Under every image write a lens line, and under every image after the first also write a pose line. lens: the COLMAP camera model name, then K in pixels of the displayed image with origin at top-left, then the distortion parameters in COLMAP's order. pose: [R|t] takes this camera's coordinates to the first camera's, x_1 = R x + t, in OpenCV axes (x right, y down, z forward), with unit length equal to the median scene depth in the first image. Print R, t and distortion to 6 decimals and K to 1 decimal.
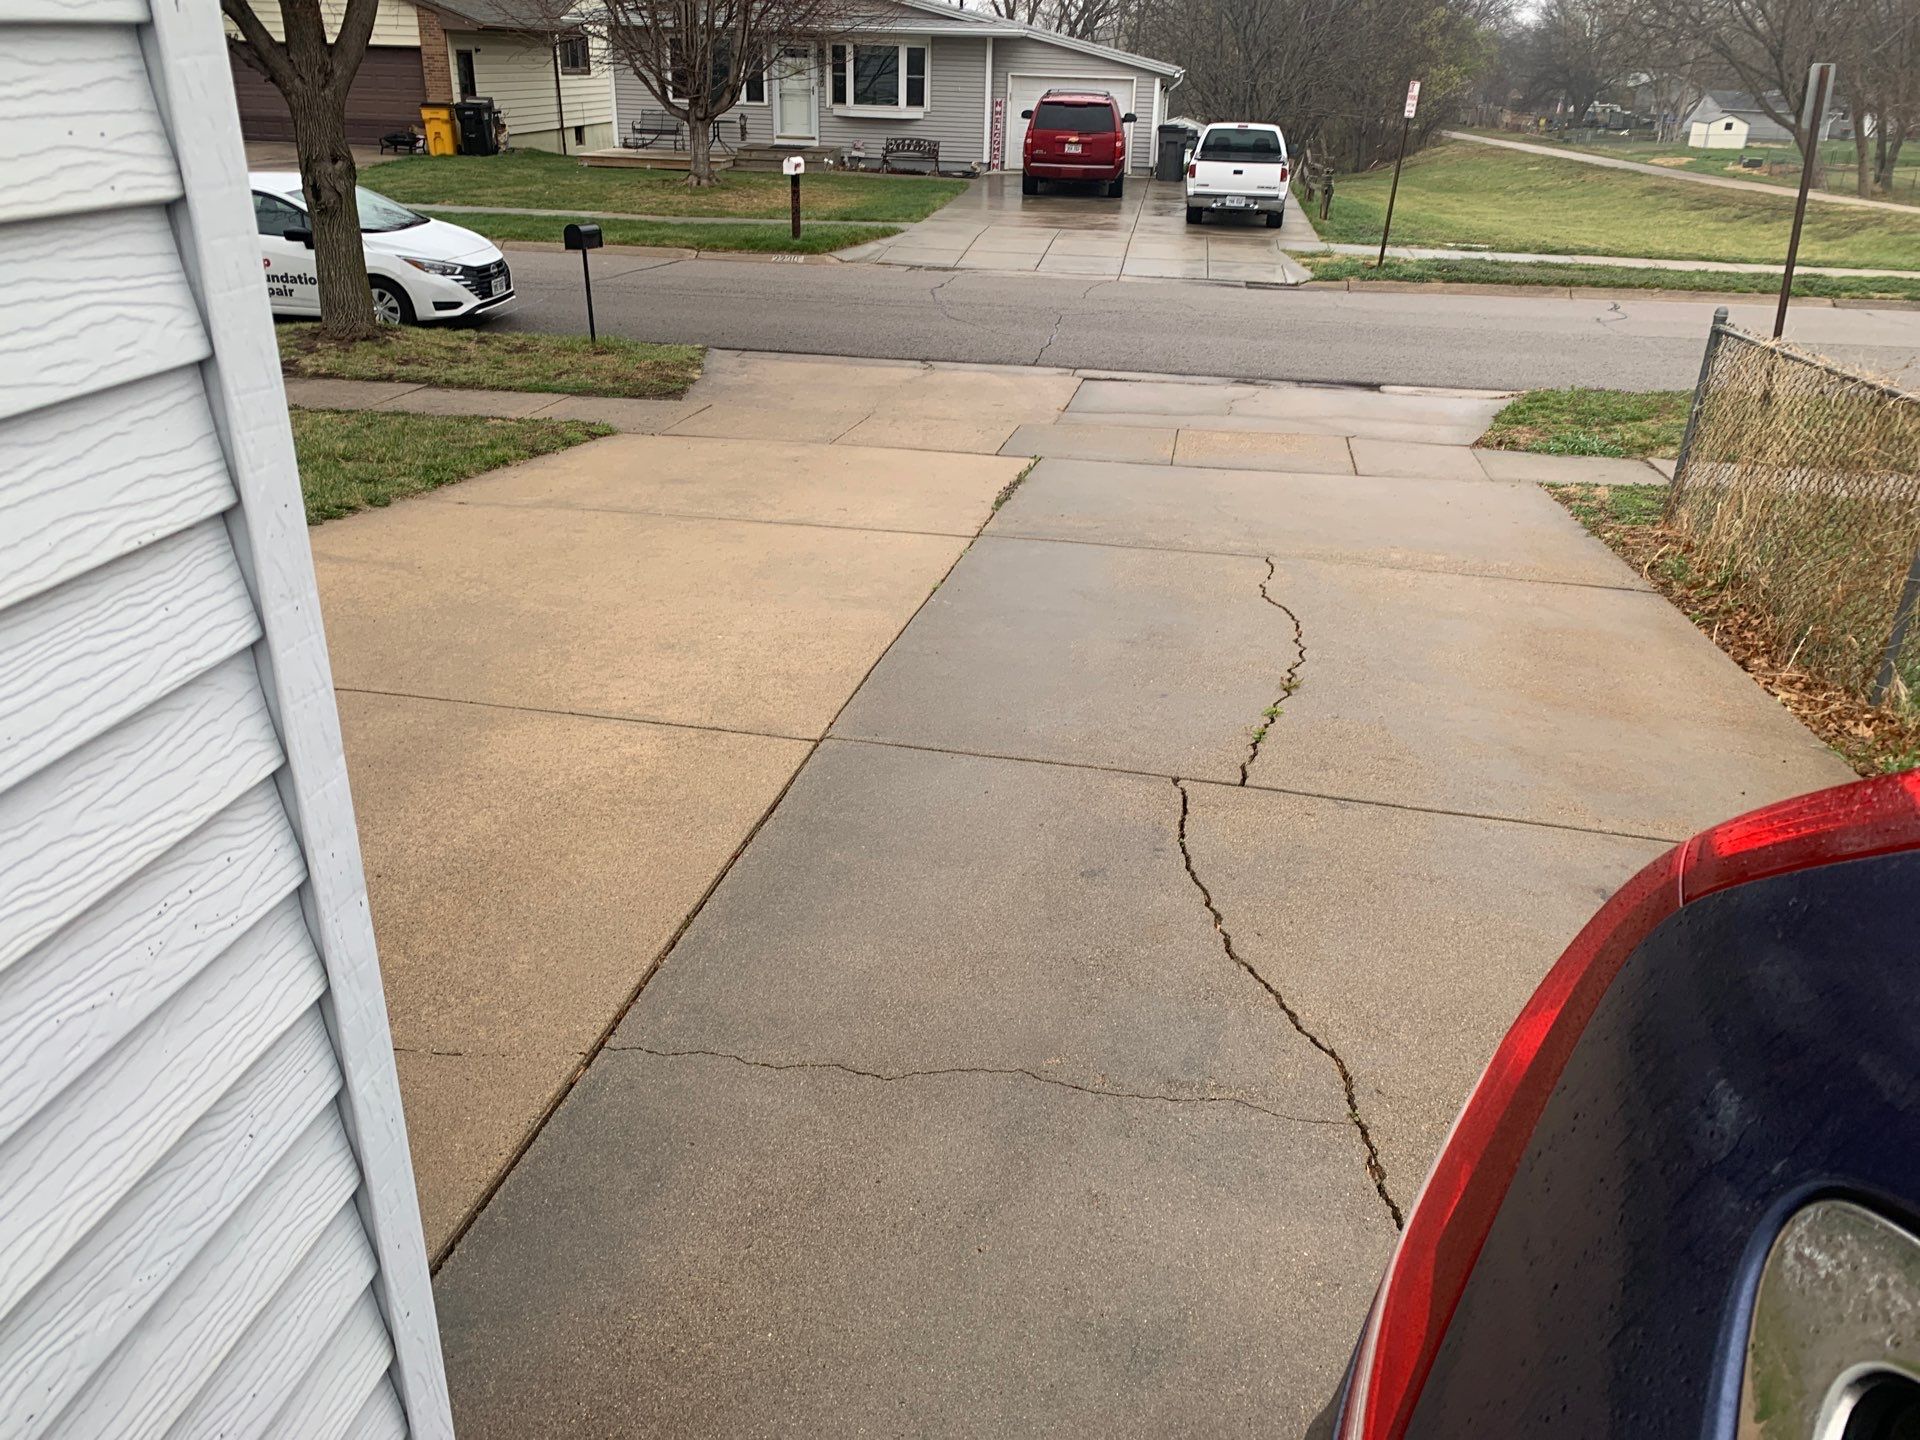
lens RADIAL K [[1482.7, 0, 964.6], [0, 1482.7, 696.2], [0, 0, 1]] dist [0.048960, -0.057265]
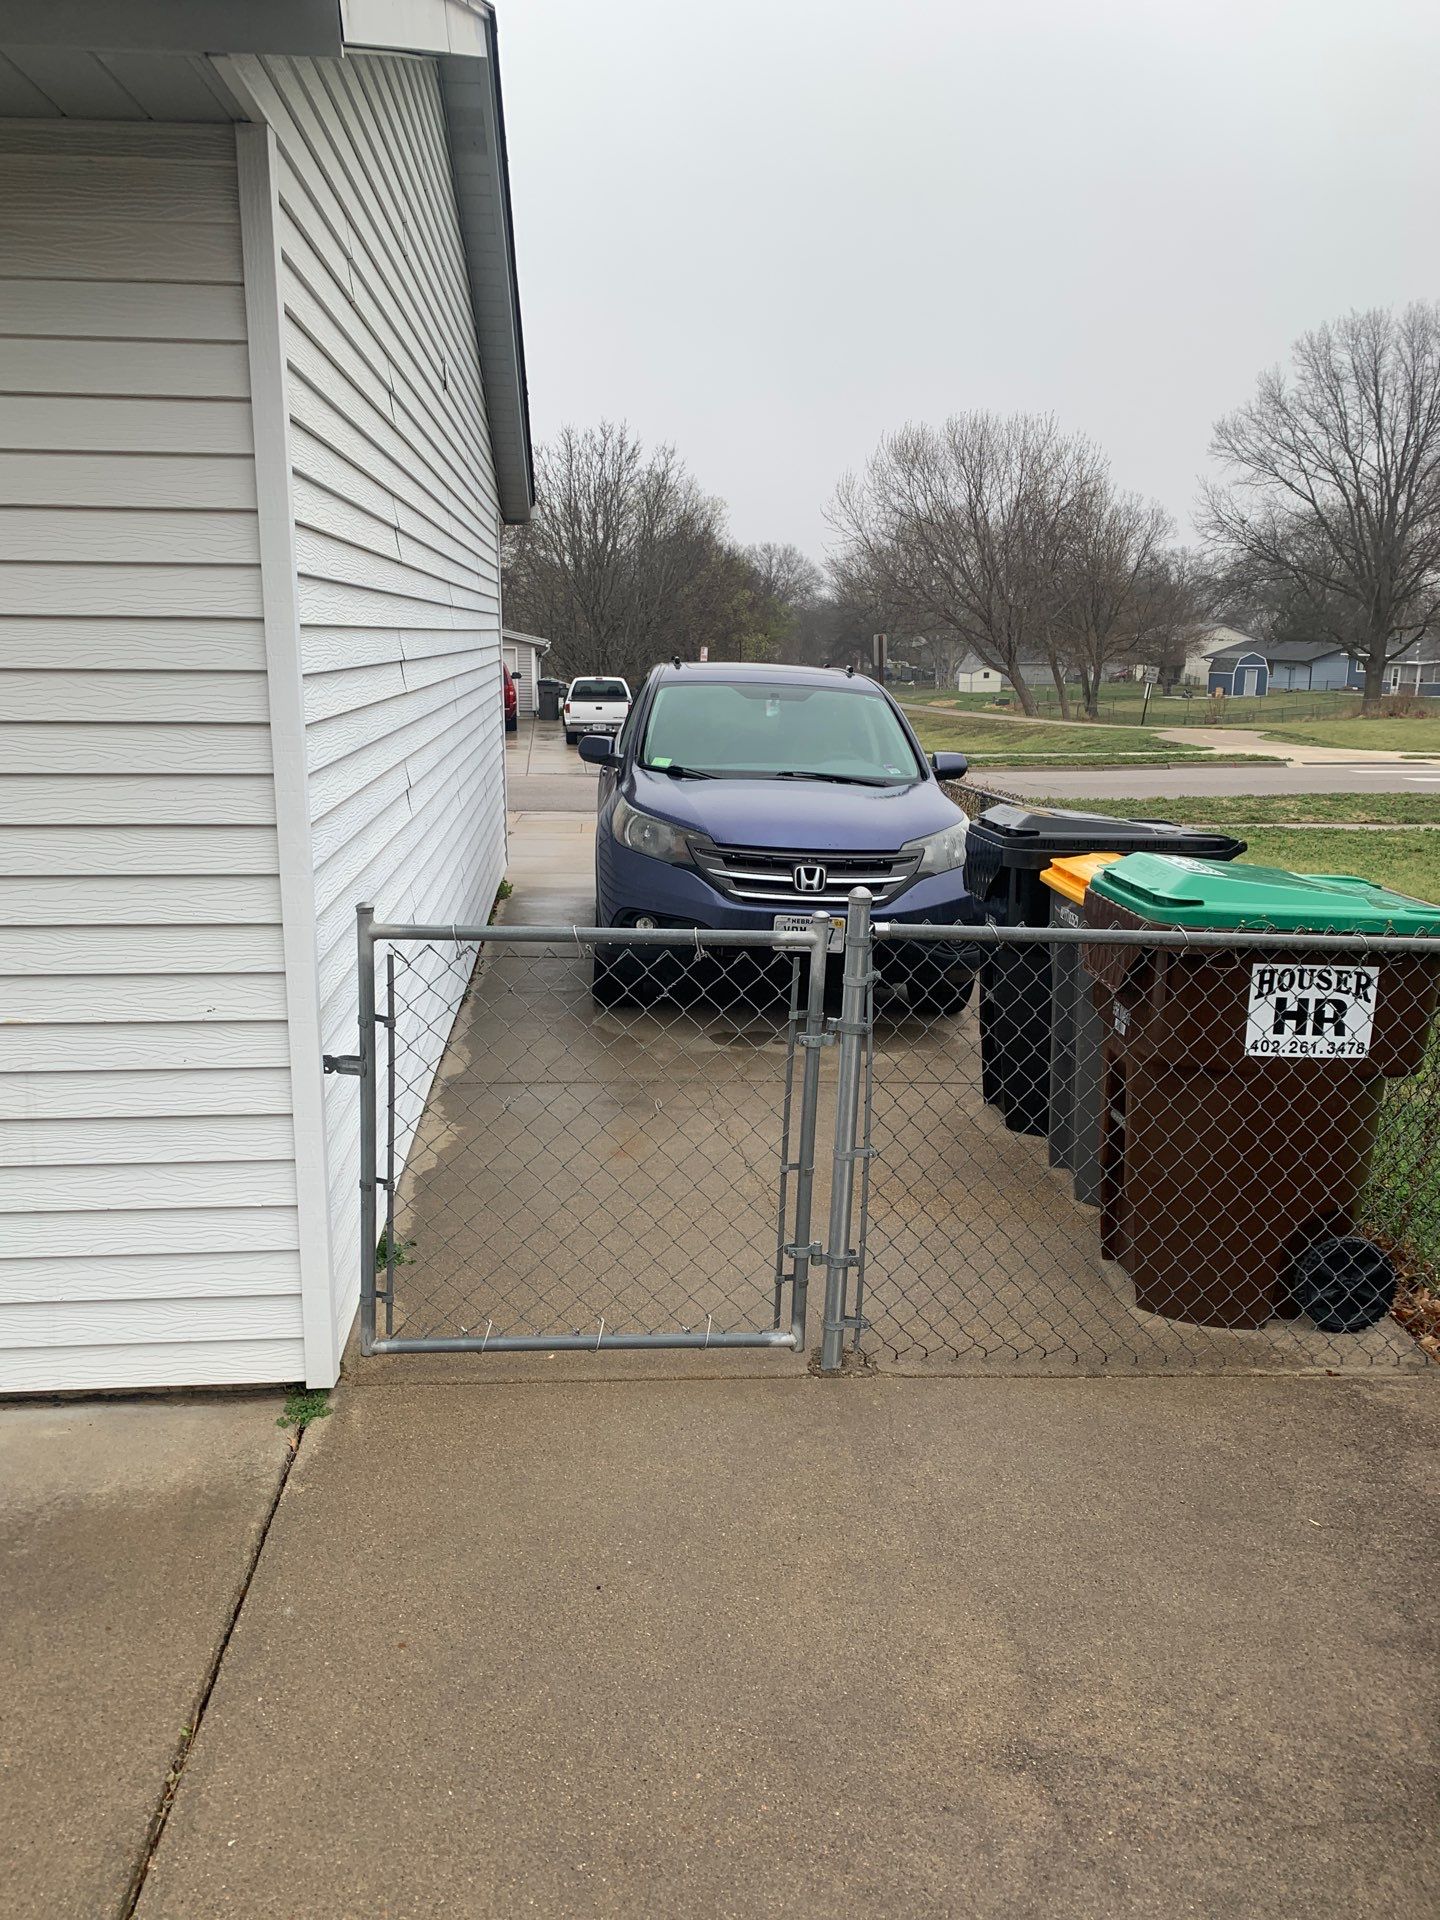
lens RADIAL K [[1482.7, 0, 717.3], [0, 1482.7, 989.8], [0, 0, 1]] dist [0.048960, -0.057265]
pose [[0.968632, -0.078542, 0.235761, -0.030195], [0.116596, 0.981469, -0.152069, 0.067687], [-0.219448, 0.174788, 0.959839, -0.162989]]
